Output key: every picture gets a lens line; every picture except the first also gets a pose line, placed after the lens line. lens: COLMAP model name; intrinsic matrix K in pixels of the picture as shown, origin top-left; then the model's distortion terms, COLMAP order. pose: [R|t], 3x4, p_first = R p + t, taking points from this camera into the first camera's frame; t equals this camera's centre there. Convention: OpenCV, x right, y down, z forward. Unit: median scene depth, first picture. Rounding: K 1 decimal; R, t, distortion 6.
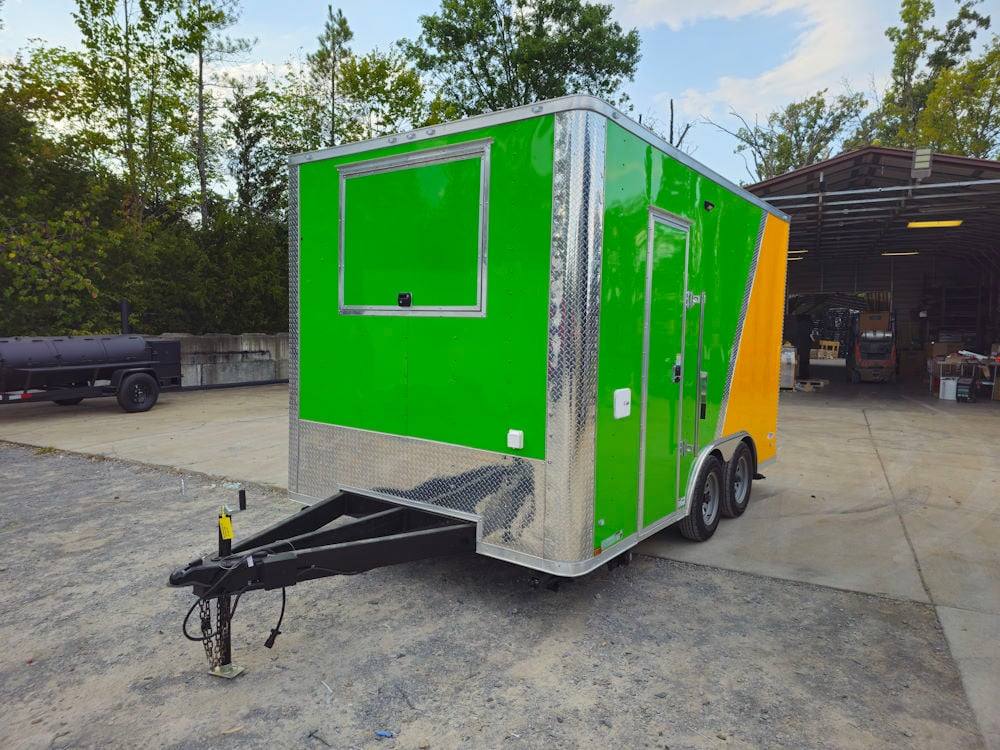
lens RADIAL K [[656.5, 0, 487.3], [0, 656.5, 372.2], [0, 0, 1]] dist [0.048663, -0.038628]
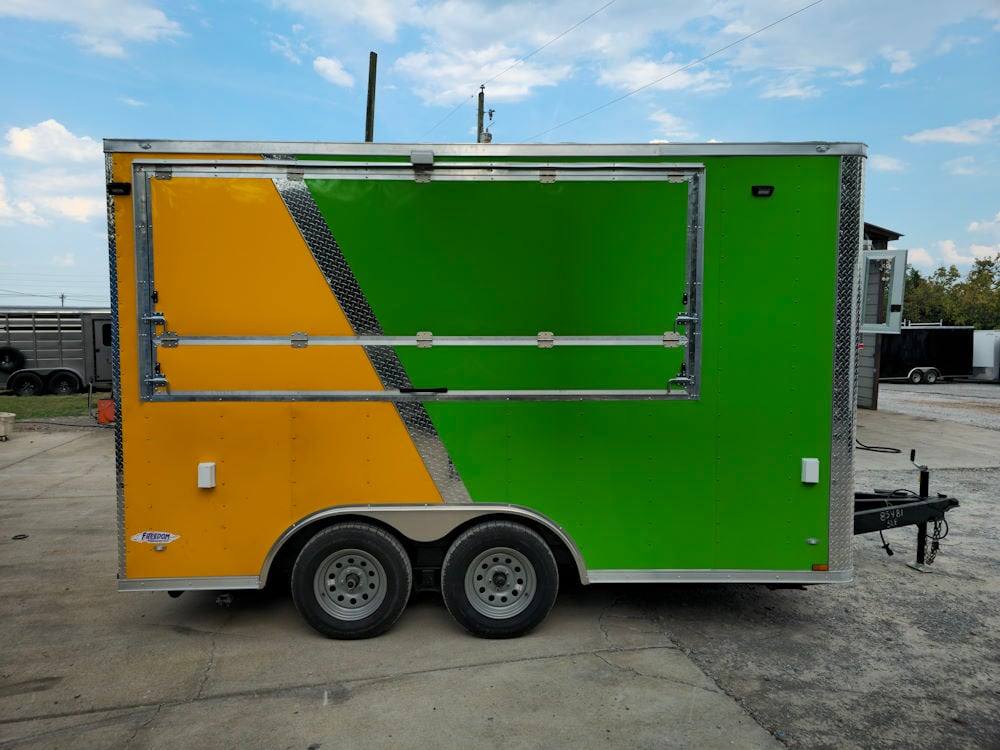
lens RADIAL K [[656.5, 0, 488.4], [0, 656.5, 369.3], [0, 0, 1]] dist [0.048663, -0.038628]
pose [[-0.618509, -0.069670, 0.782683, -0.740771], [0.038862, 0.992131, 0.119024, -0.196601], [-0.784816, 0.104034, -0.610935, 2.089605]]
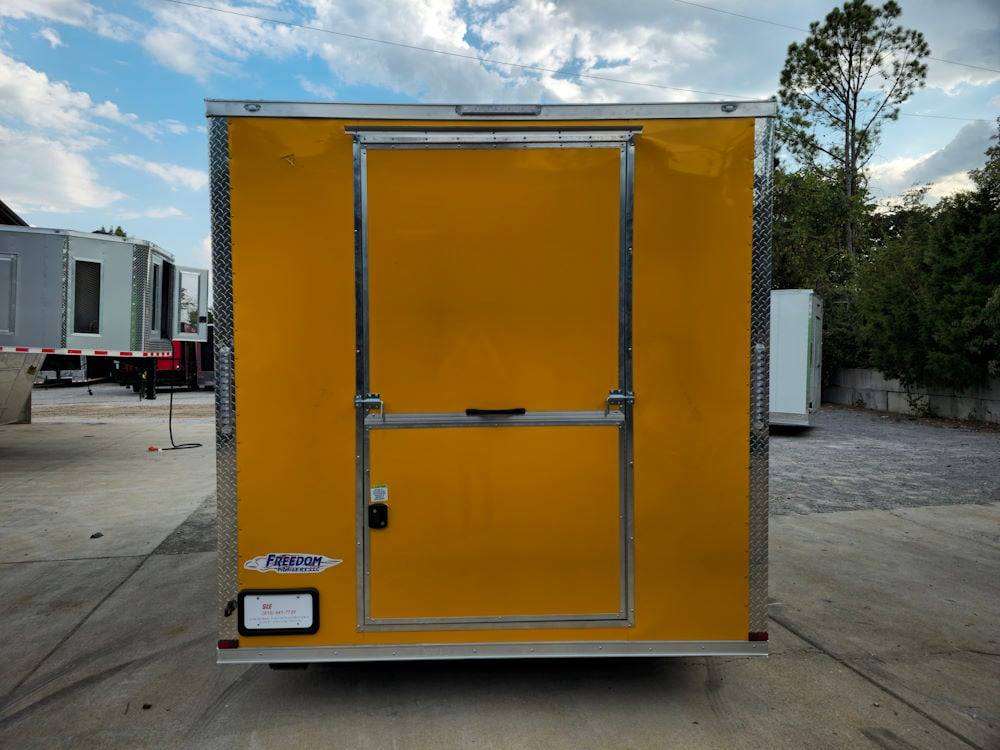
lens RADIAL K [[656.5, 0, 486.4], [0, 656.5, 368.8], [0, 0, 1]] dist [0.048663, -0.038628]
pose [[-0.788631, 0.003659, -0.614855, 0.910644], [-0.059931, 0.994763, 0.082788, -0.167727], [0.611939, 0.102138, -0.784282, 2.311538]]
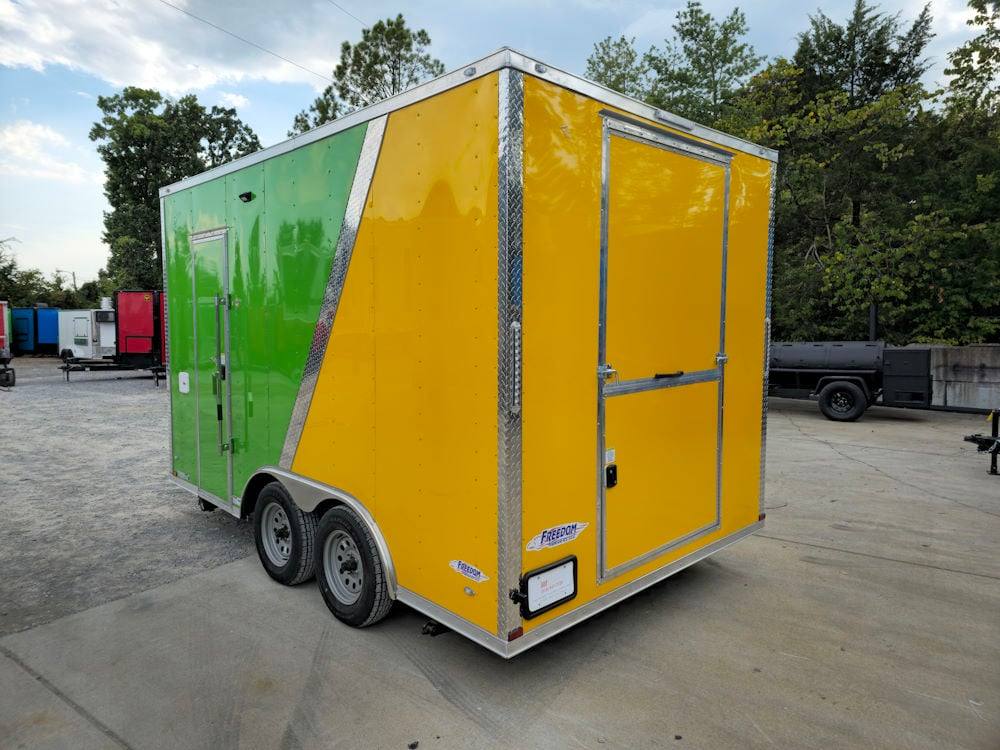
lens RADIAL K [[656.5, 0, 484.9], [0, 656.5, 368.6], [0, 0, 1]] dist [0.048663, -0.038628]
pose [[-0.172482, 0.053100, -0.983580, 1.340579], [-0.071639, 0.995225, 0.066292, -0.111384], [0.982404, 0.081897, -0.167854, 1.682269]]
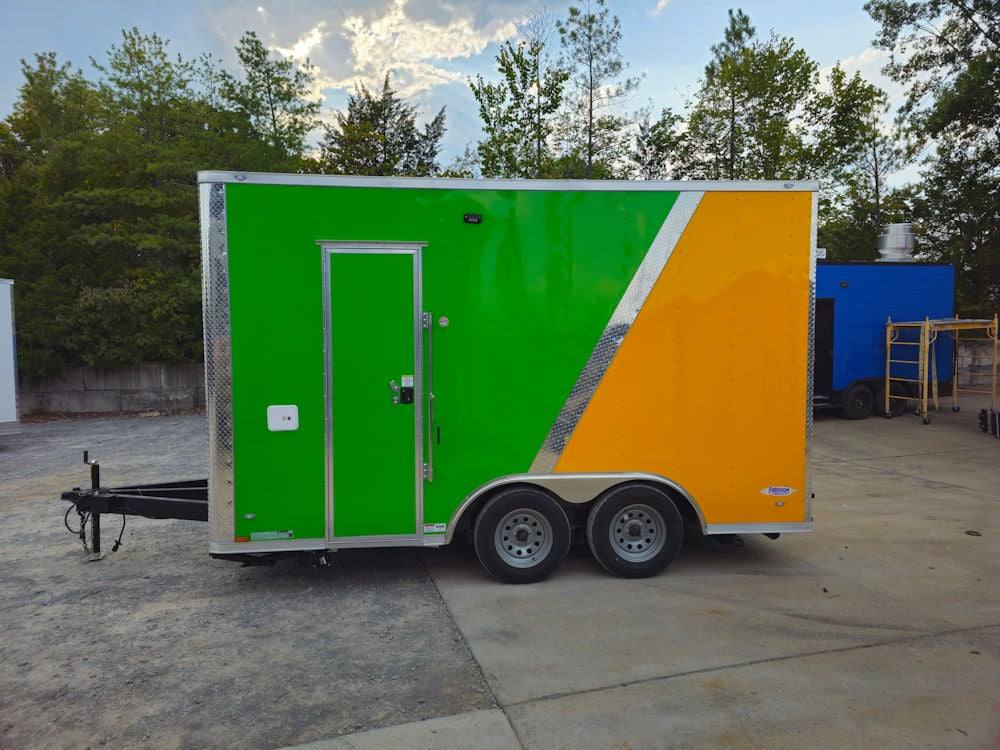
lens RADIAL K [[656.5, 0, 488.2], [0, 656.5, 370.4], [0, 0, 1]] dist [0.048663, -0.038628]
pose [[0.674380, 0.013292, -0.738265, 1.163788], [-0.027511, 0.999596, -0.007134, -0.033710], [0.737872, 0.025121, 0.674473, 0.438786]]
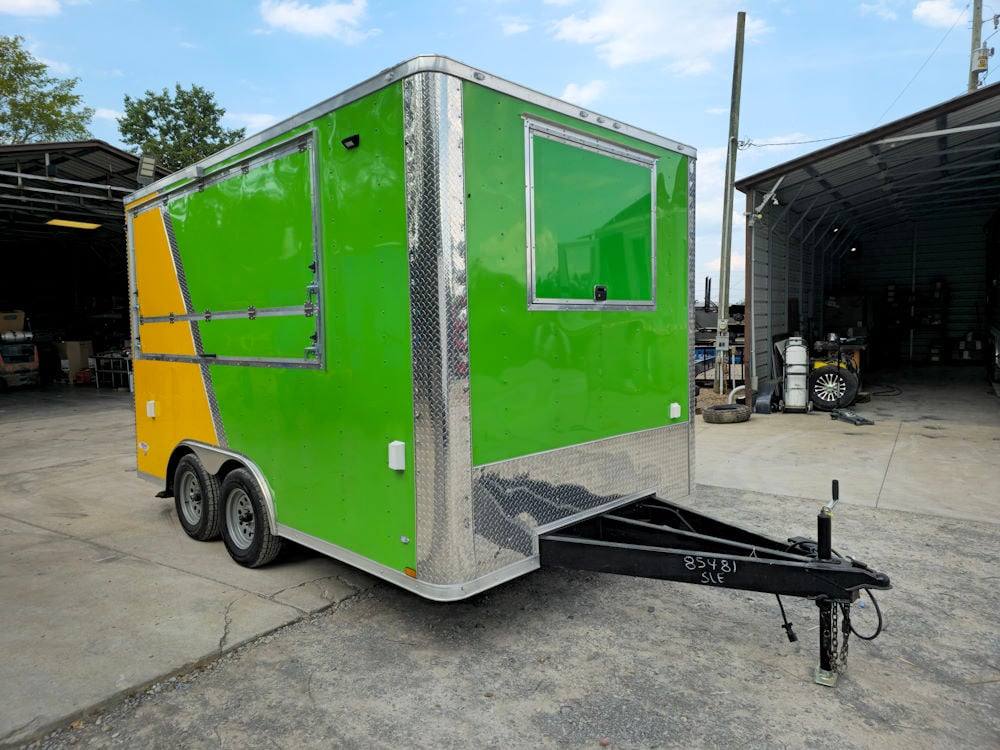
lens RADIAL K [[656.5, 0, 494.3], [0, 656.5, 370.8], [0, 0, 1]] dist [0.048663, -0.038628]
pose [[0.137745, -0.089158, 0.986447, -1.045423], [0.091772, 0.992805, 0.076918, -0.083892], [-0.986207, 0.079933, 0.144936, 0.987274]]
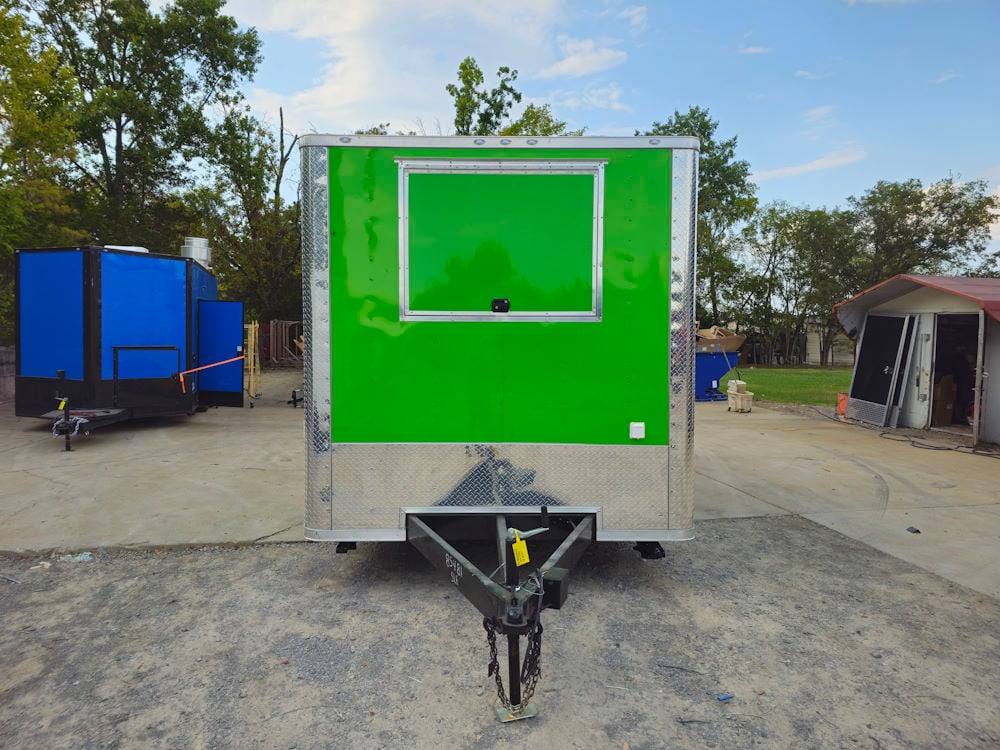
lens RADIAL K [[656.5, 0, 487.2], [0, 656.5, 370.5], [0, 0, 1]] dist [0.048663, -0.038628]
pose [[0.793513, -0.048060, 0.606652, -0.721314], [0.057157, 0.998356, 0.004329, -0.016940], [-0.605863, 0.031240, 0.794955, 0.221322]]
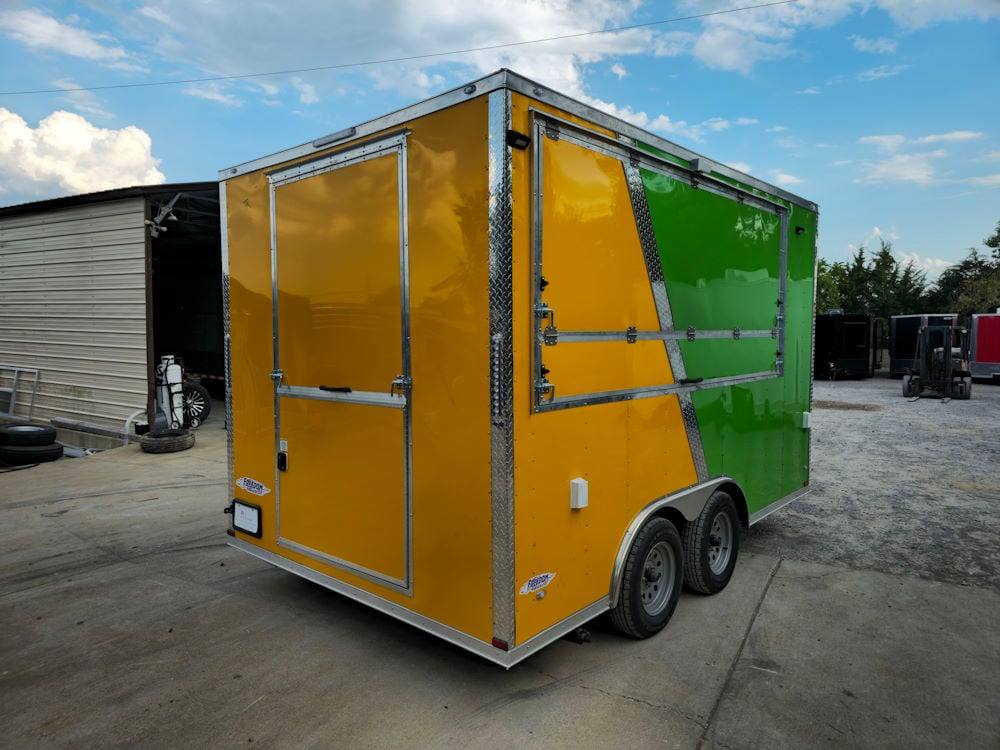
lens RADIAL K [[656.5, 0, 490.4], [0, 656.5, 369.8], [0, 0, 1]] dist [0.048663, -0.038628]
pose [[-0.995256, -0.027051, 0.093450, 0.193399], [-0.014770, 0.991444, 0.129692, -0.202325], [-0.096159, 0.127697, -0.987141, 2.587916]]
